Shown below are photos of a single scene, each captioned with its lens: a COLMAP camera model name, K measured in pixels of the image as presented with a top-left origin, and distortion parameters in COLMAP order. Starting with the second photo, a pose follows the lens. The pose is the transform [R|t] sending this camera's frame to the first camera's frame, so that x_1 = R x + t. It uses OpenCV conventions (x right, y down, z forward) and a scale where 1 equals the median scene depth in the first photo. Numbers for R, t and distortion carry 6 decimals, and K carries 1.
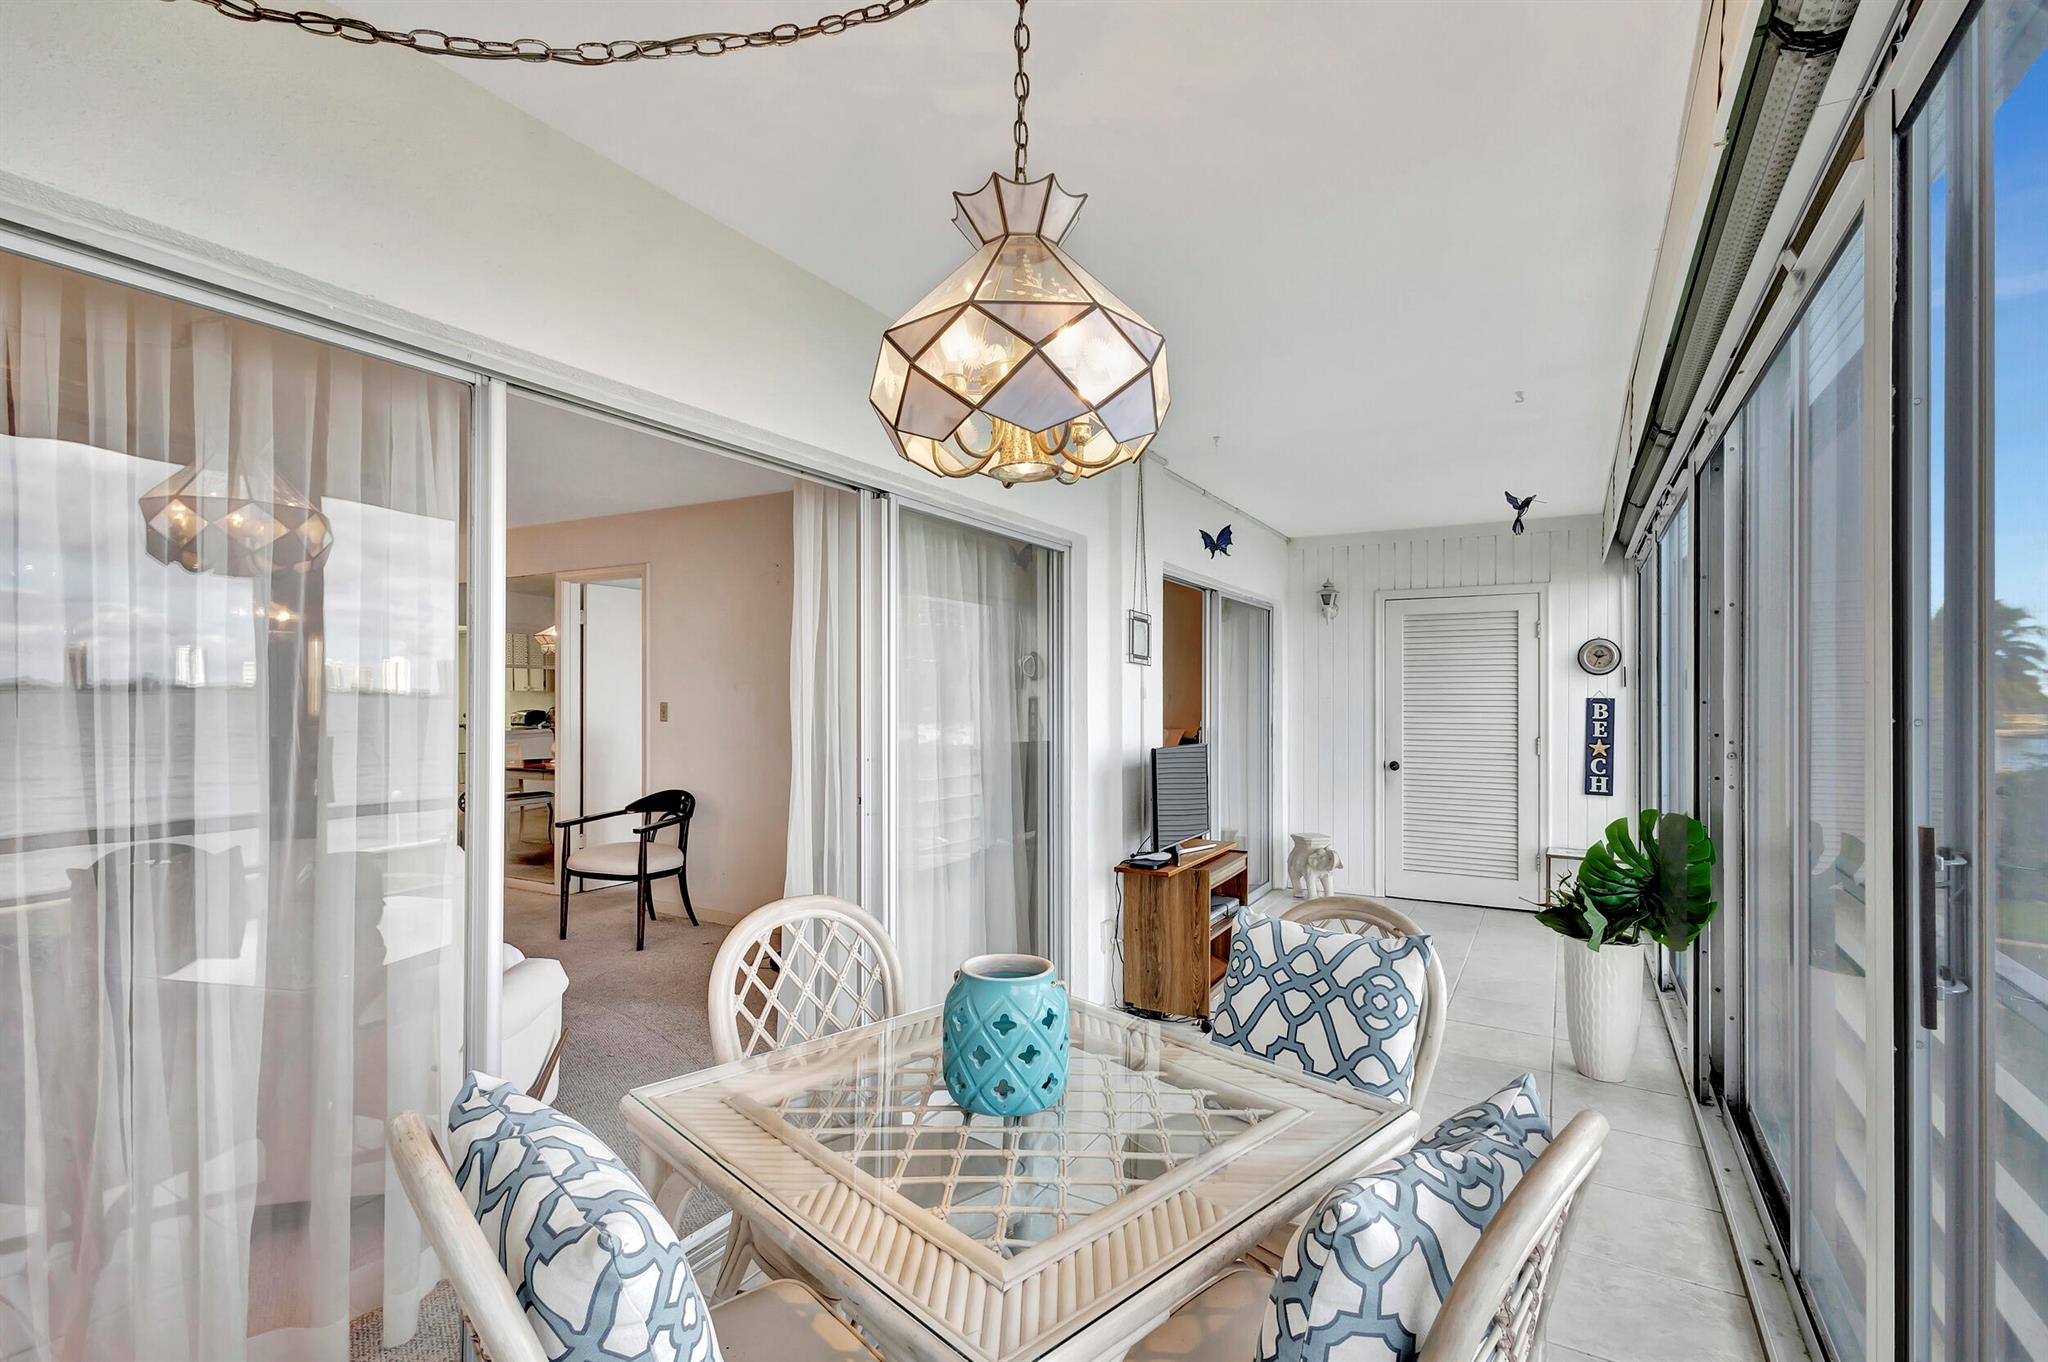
lens RADIAL K [[952.5, 0, 1026.9], [0, 952.5, 685.5], [0, 0, 1]] dist [0.014366, -0.003840]
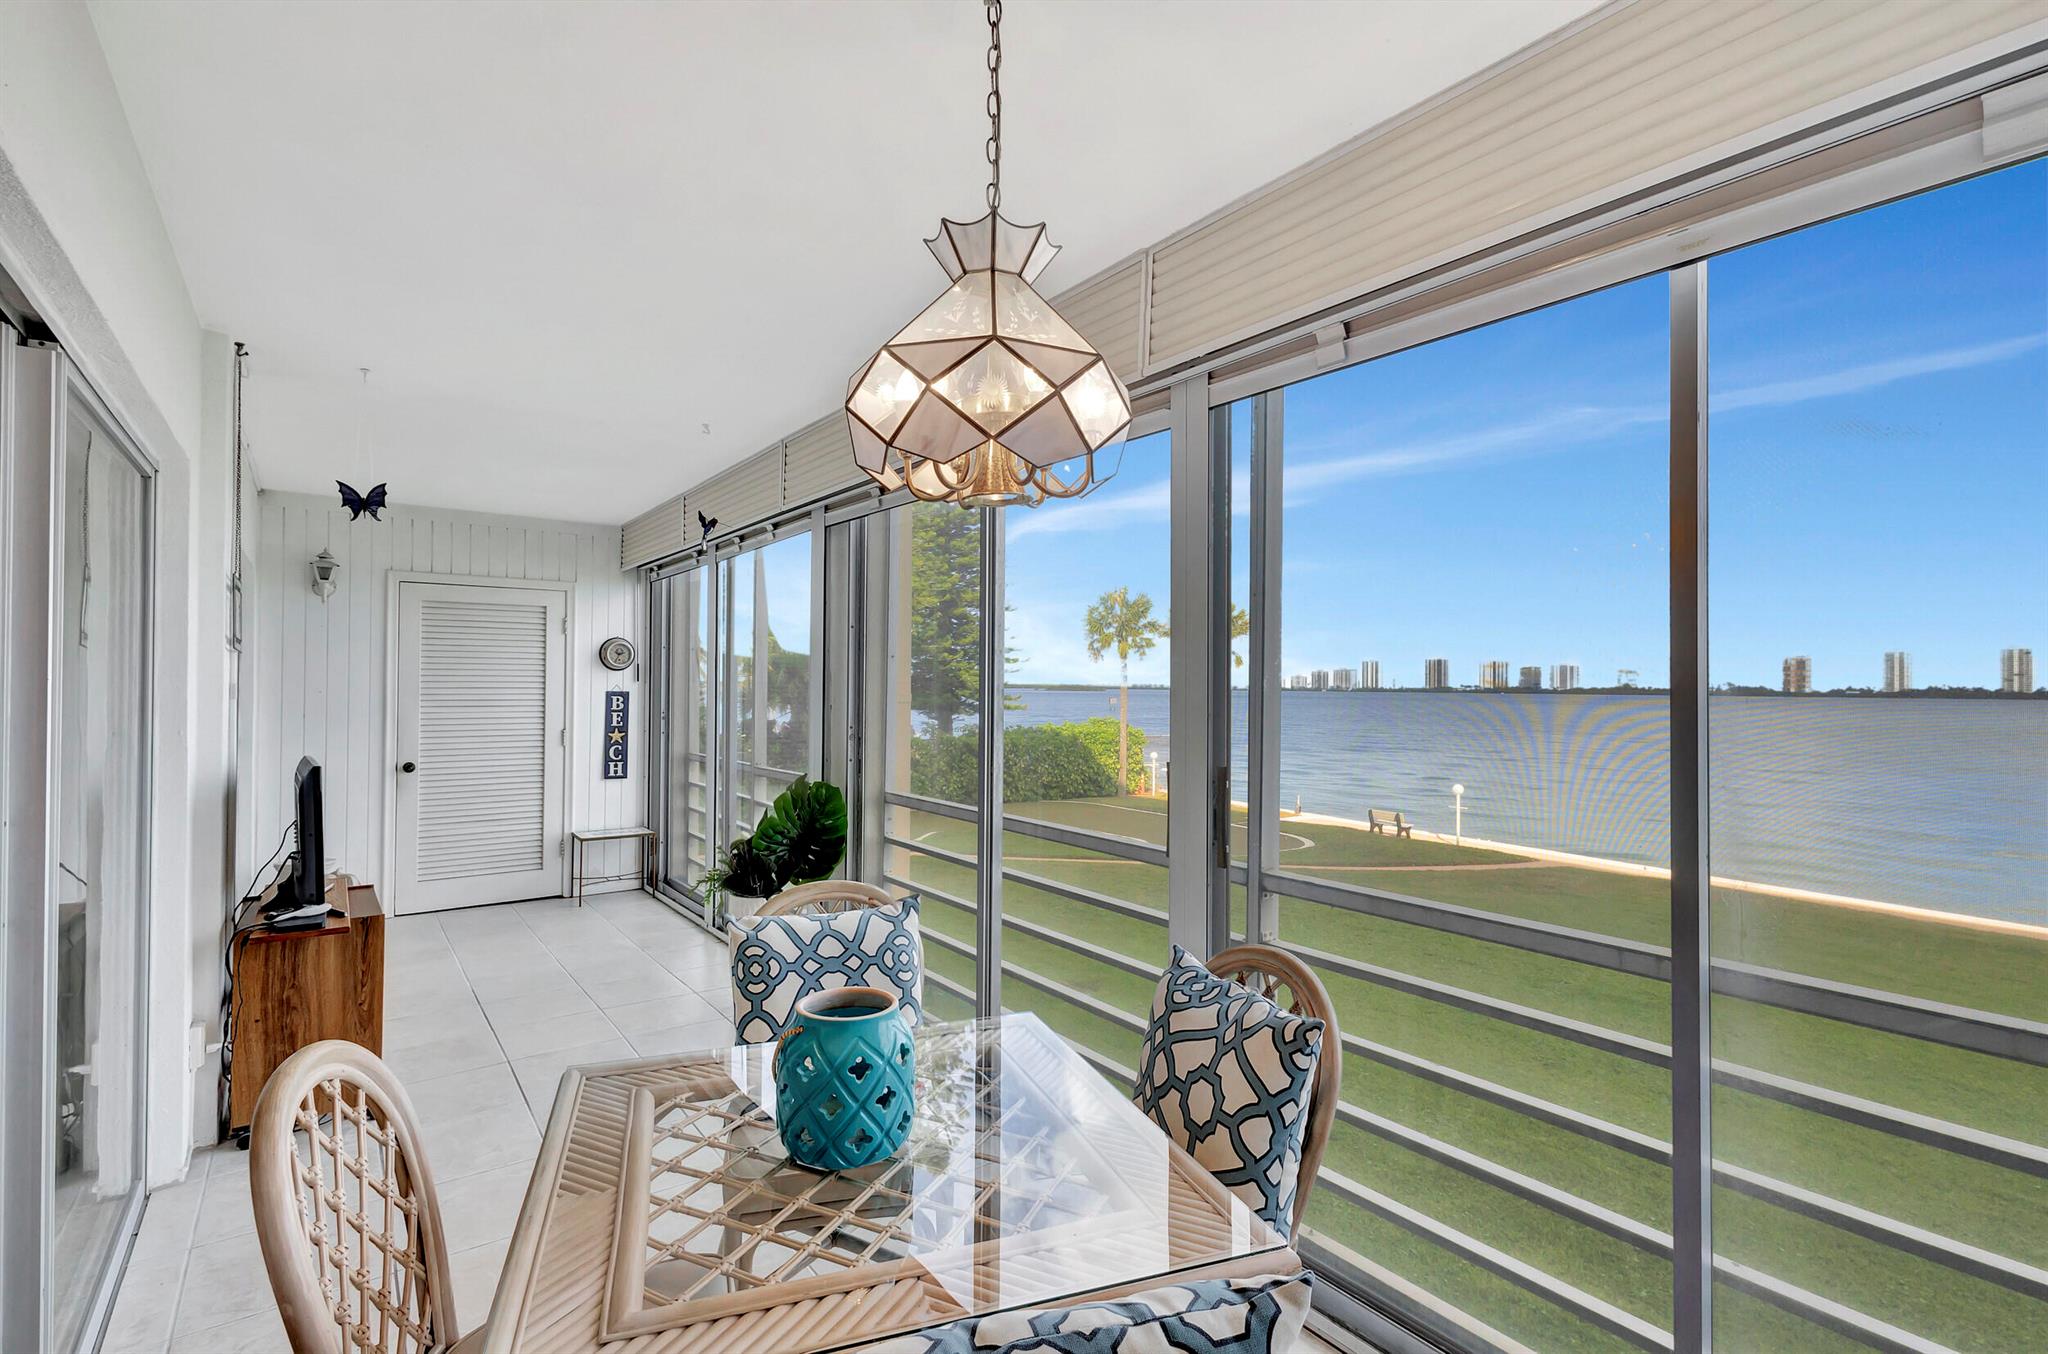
lens RADIAL K [[934.4, 0, 1019.8], [0, 934.4, 678.0], [0, 0, 1]] dist [0.013974, -0.002502]
pose [[0.402494, 0.007882, 0.915389, -0.212636], [-0.013885, 0.999900, -0.002505, -0.006015], [-0.915317, -0.011702, 0.402564, 0.131379]]
